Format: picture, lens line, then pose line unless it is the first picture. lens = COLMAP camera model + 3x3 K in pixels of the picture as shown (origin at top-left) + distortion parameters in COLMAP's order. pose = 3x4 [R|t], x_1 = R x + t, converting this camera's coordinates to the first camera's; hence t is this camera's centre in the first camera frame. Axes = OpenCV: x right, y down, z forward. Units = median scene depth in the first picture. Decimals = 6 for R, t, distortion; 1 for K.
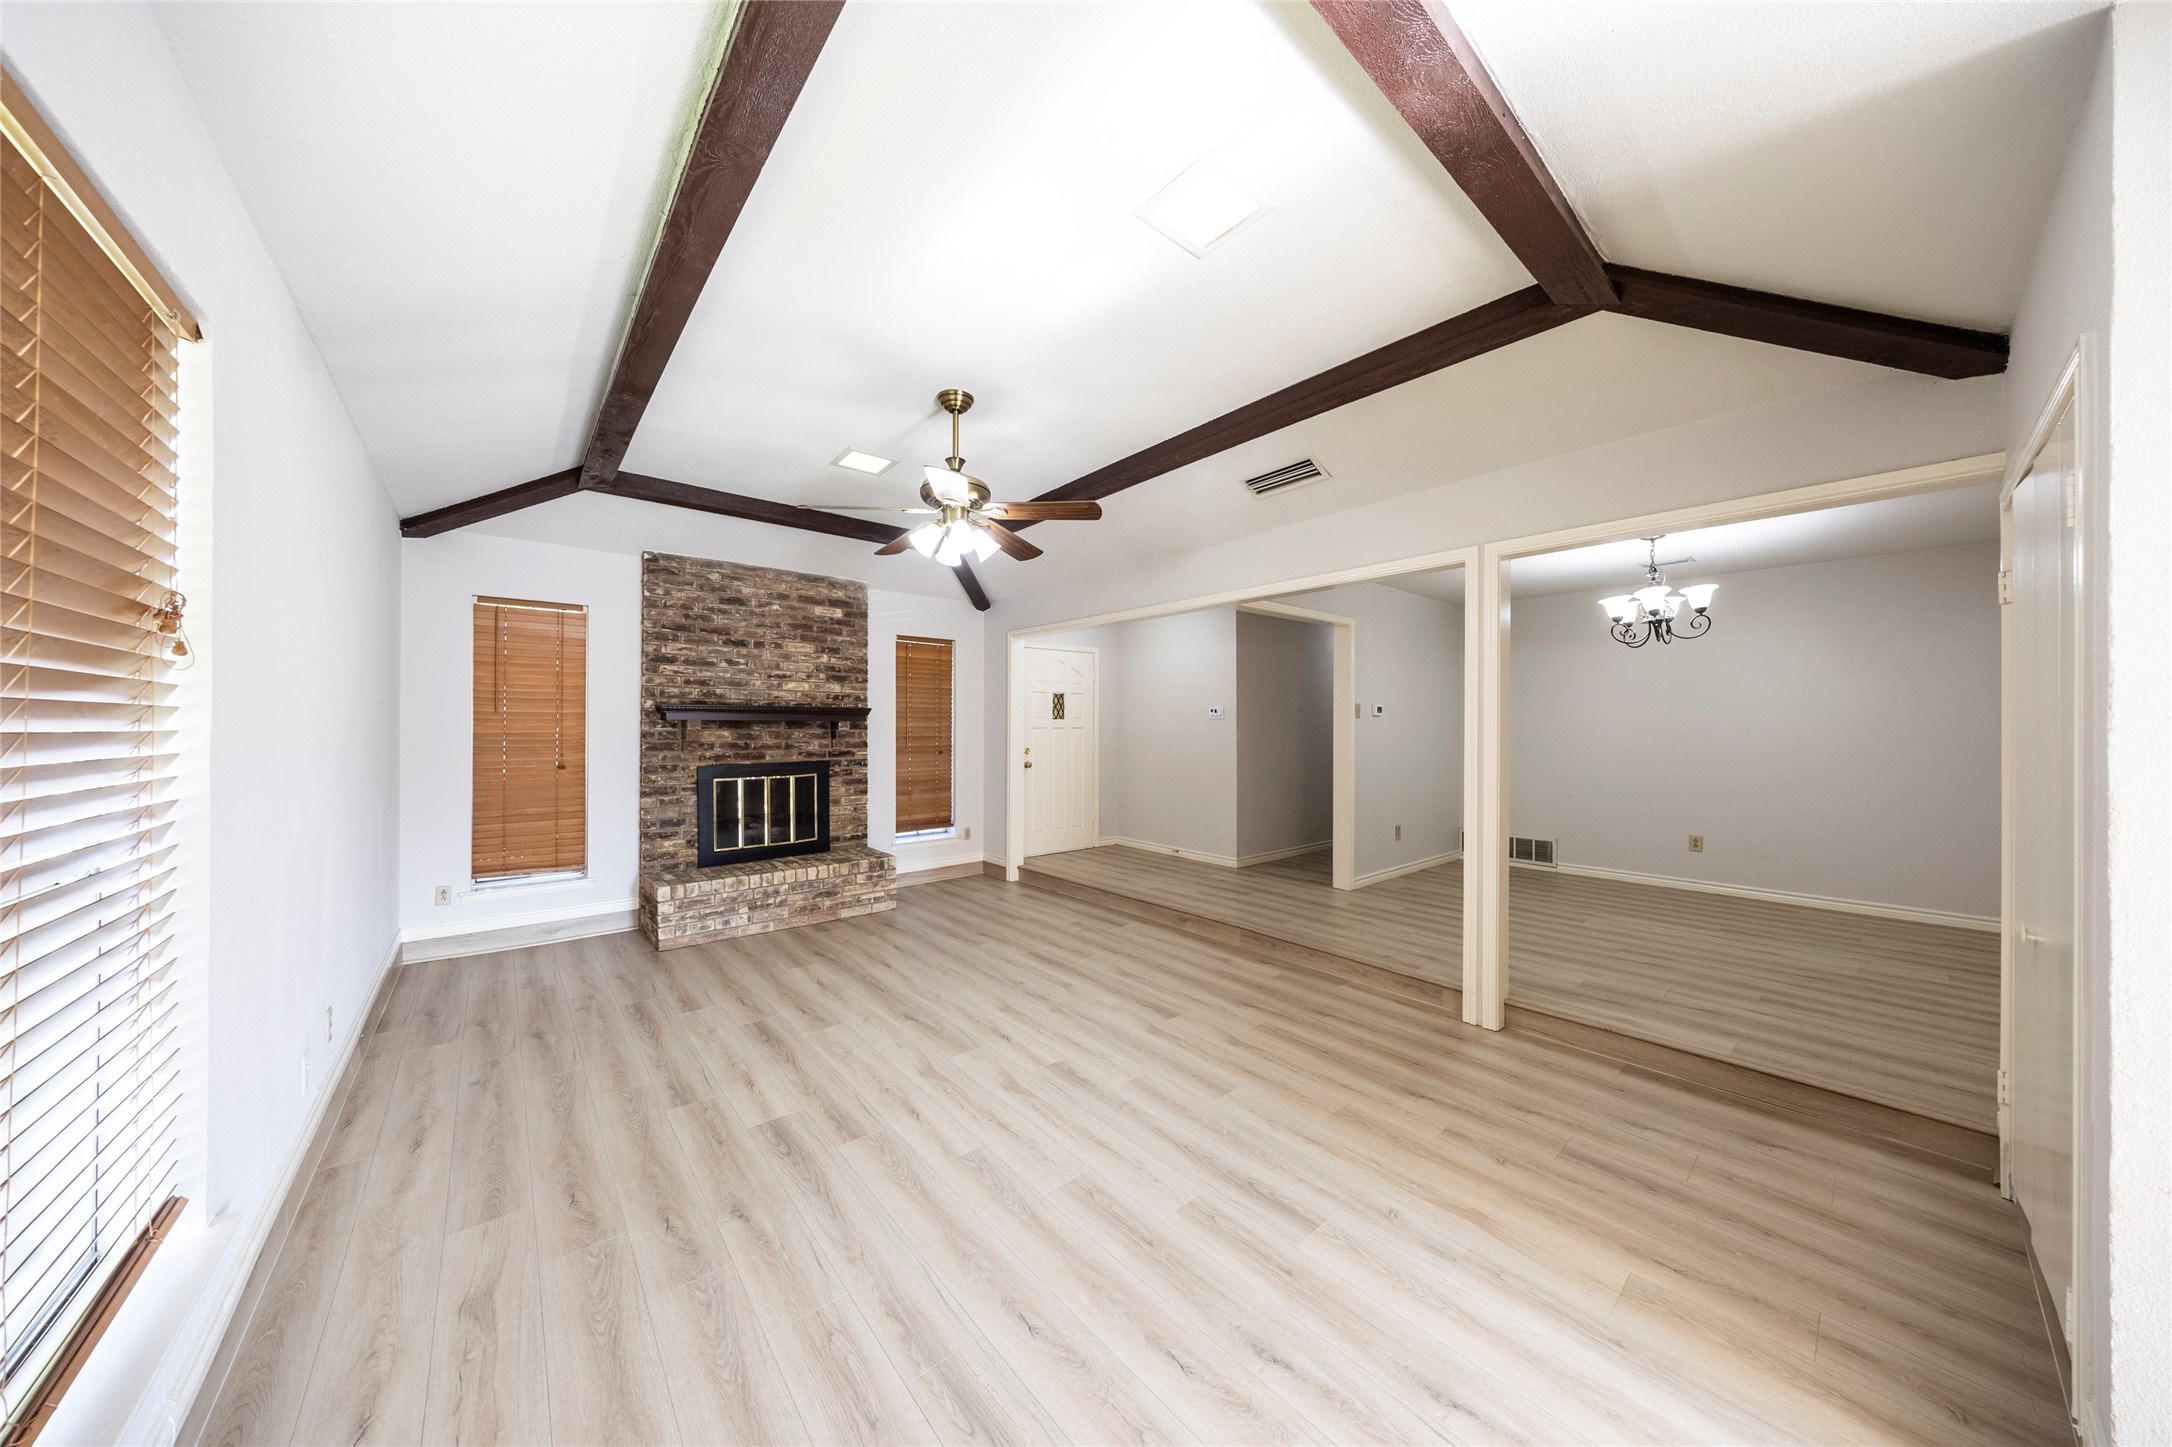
lens RADIAL K [[686.2, 0, 1078.9], [0, 686.2, 722.3], [0, 0, 1]] dist [-0.000275, -0.000241]
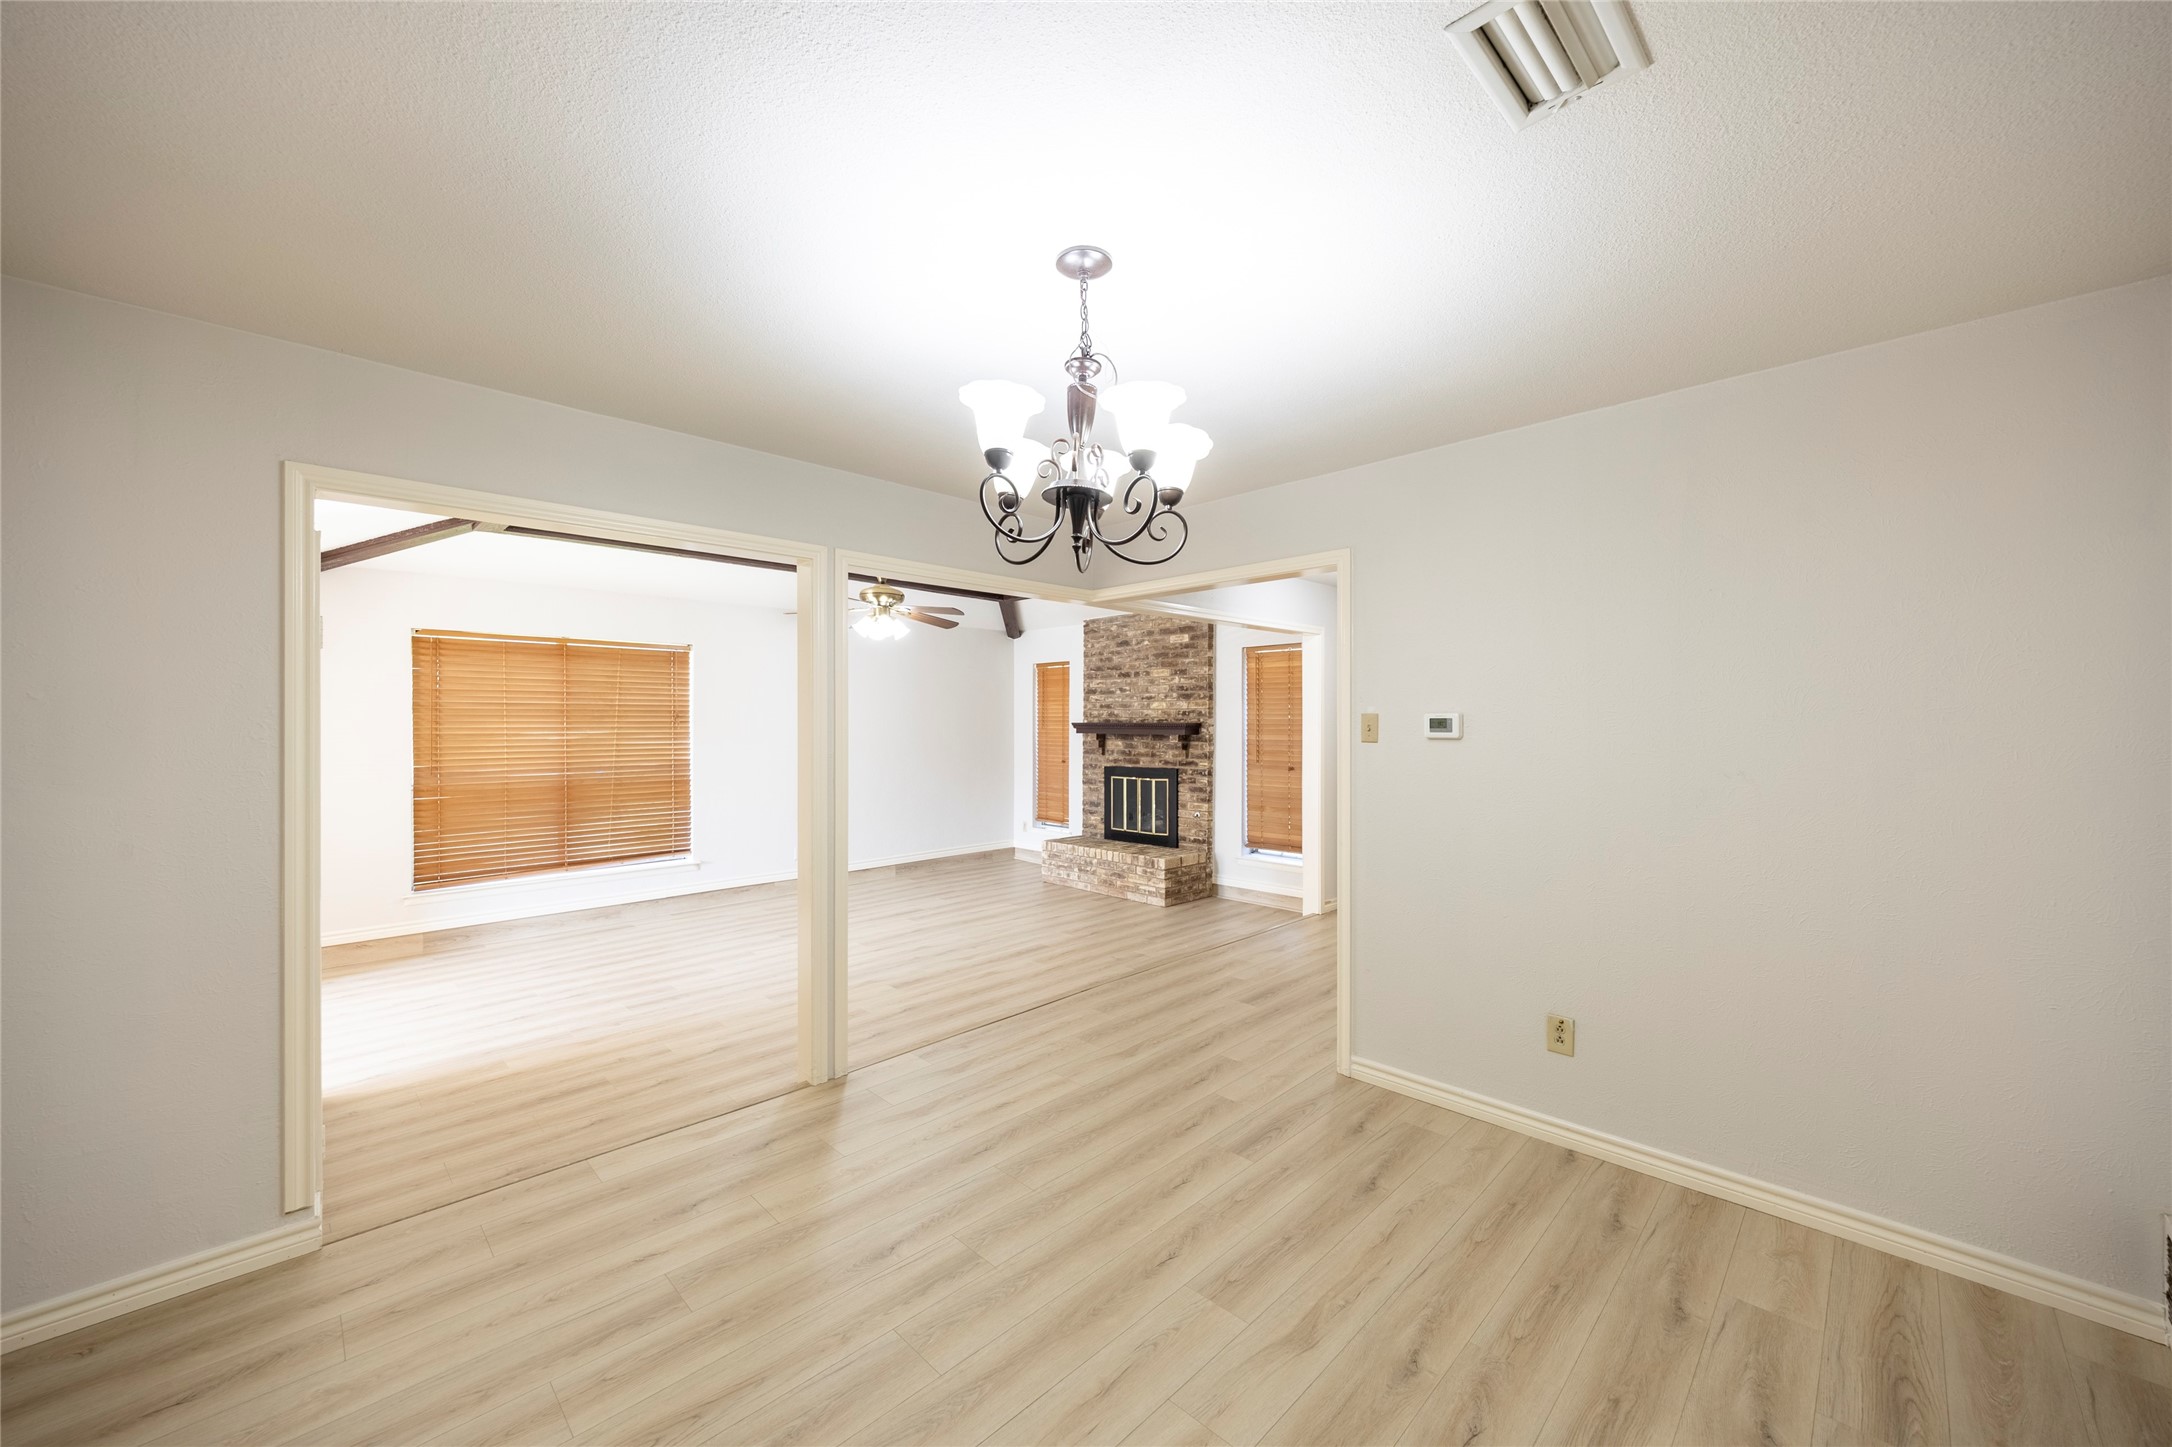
lens RADIAL K [[786.0, 0, 1083.3], [0, 786.0, 723.4], [0, 0, 1]] dist [-0.007725, -0.000002]
pose [[0.102135, -0.001083, -0.994770, 1.072094], [0.006938, 0.999976, -0.000377, -0.024134], [0.994746, -0.006863, 0.102140, 0.824238]]
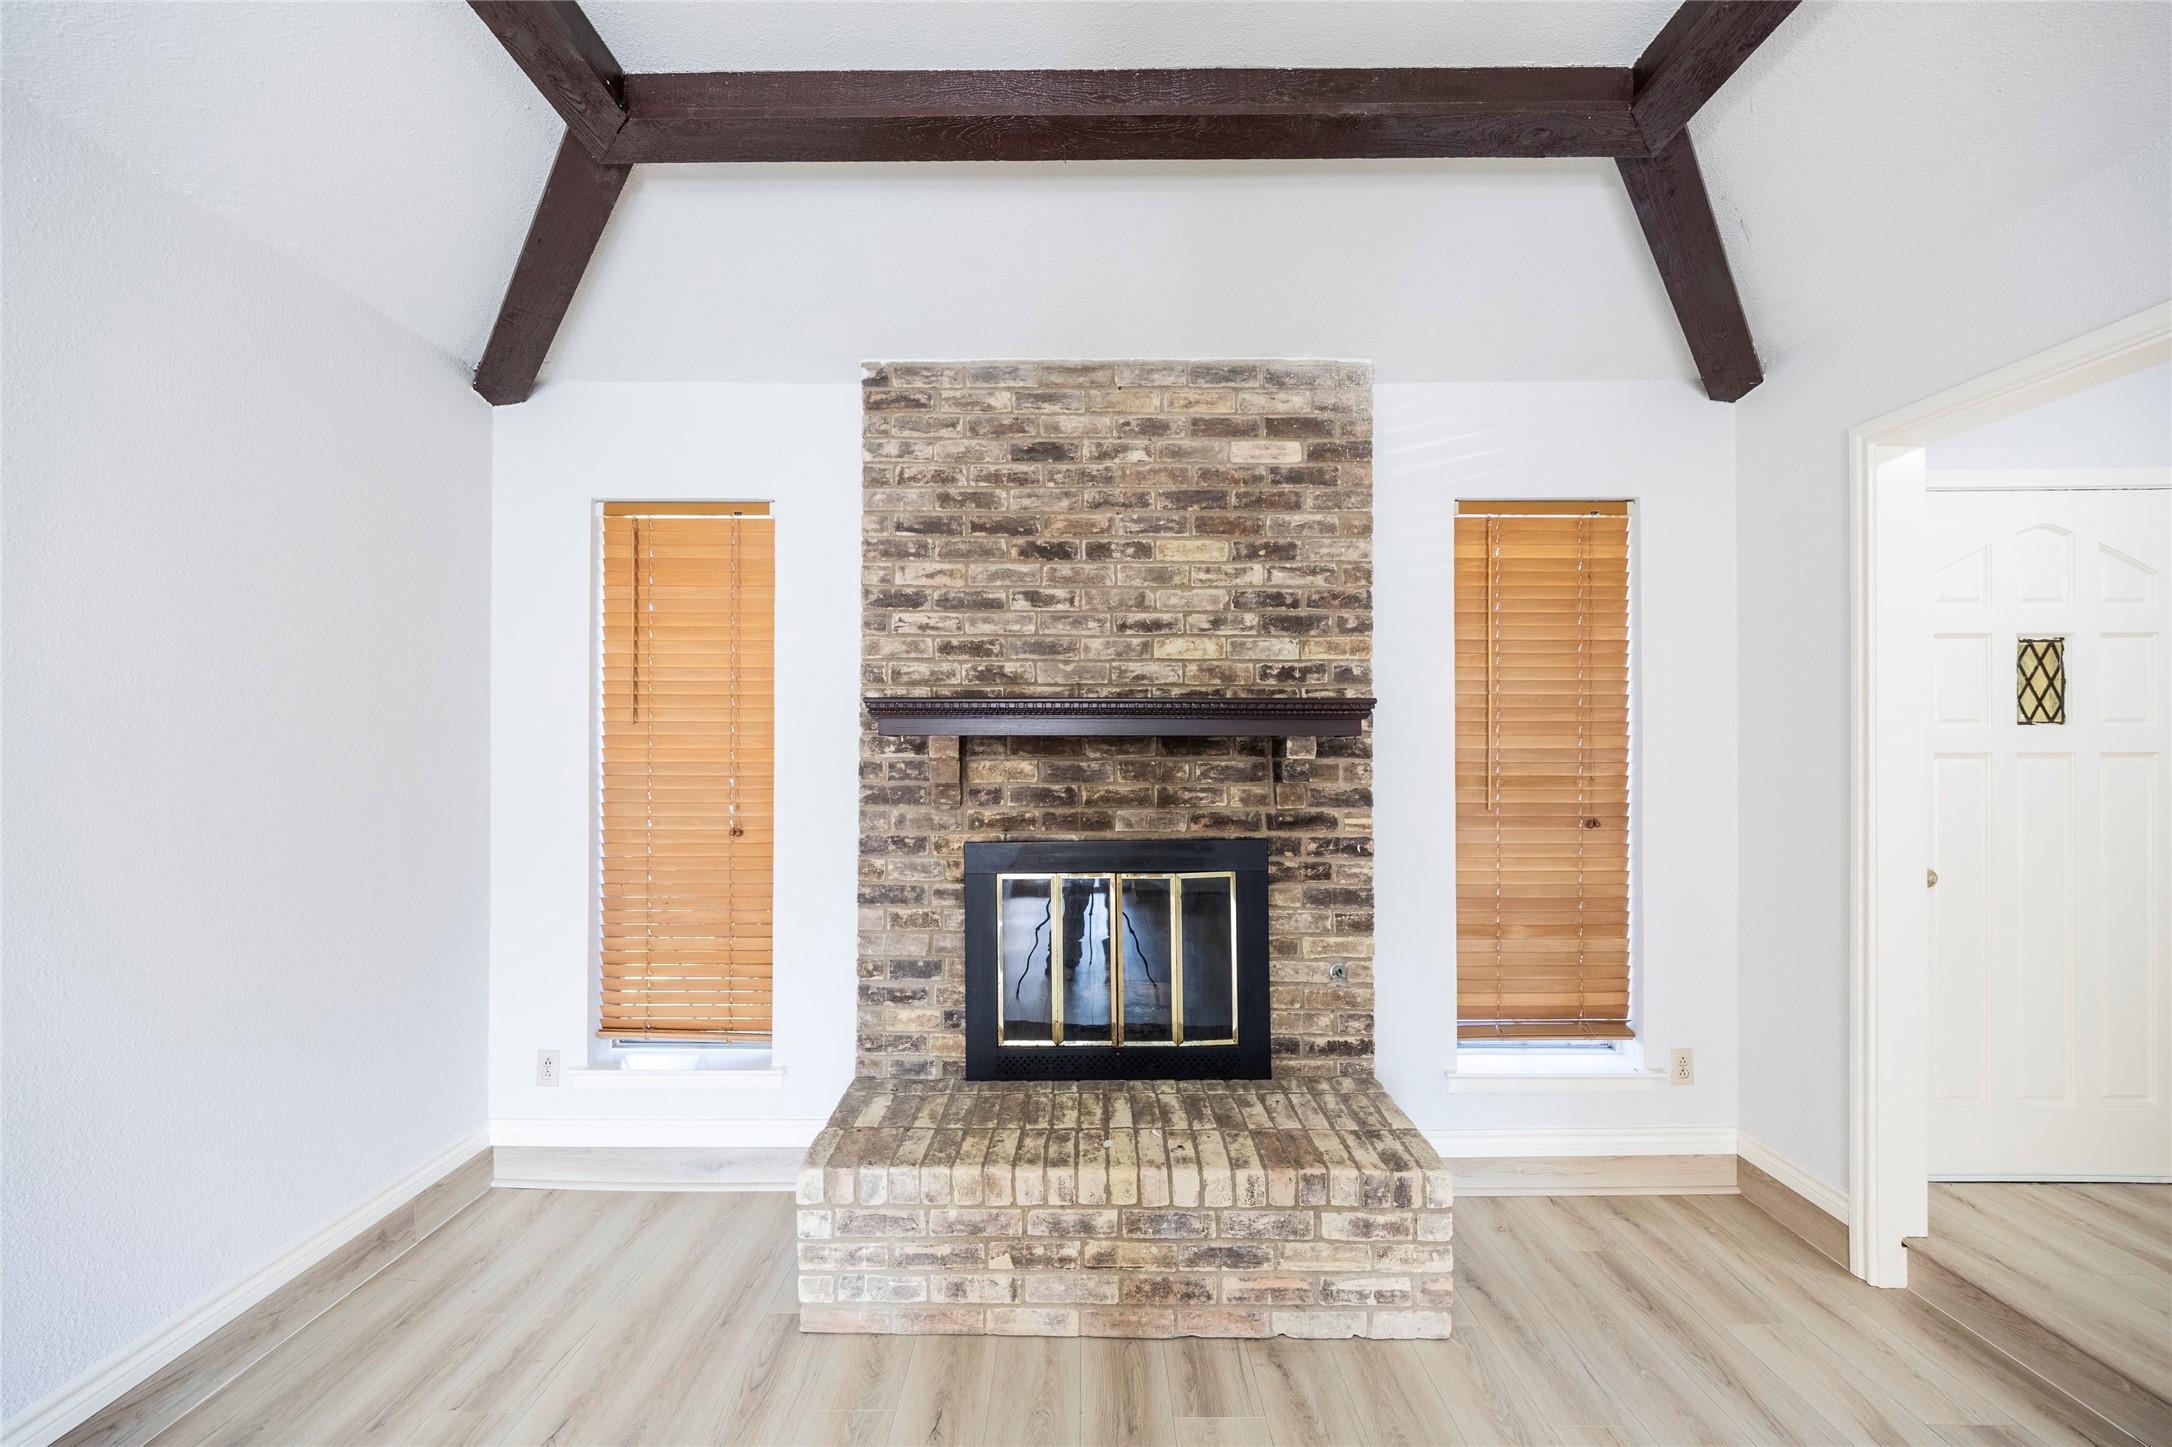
lens RADIAL K [[853.0, 0, 1086.1], [0, 853.0, 733.5], [0, 0, 1]] dist [0.001262, -0.001919]
pose [[0.768860, -0.006430, -0.639385, -0.160149], [0.004438, 0.999979, -0.004720, -0.001665], [0.639402, 0.000791, 0.768872, 0.660908]]
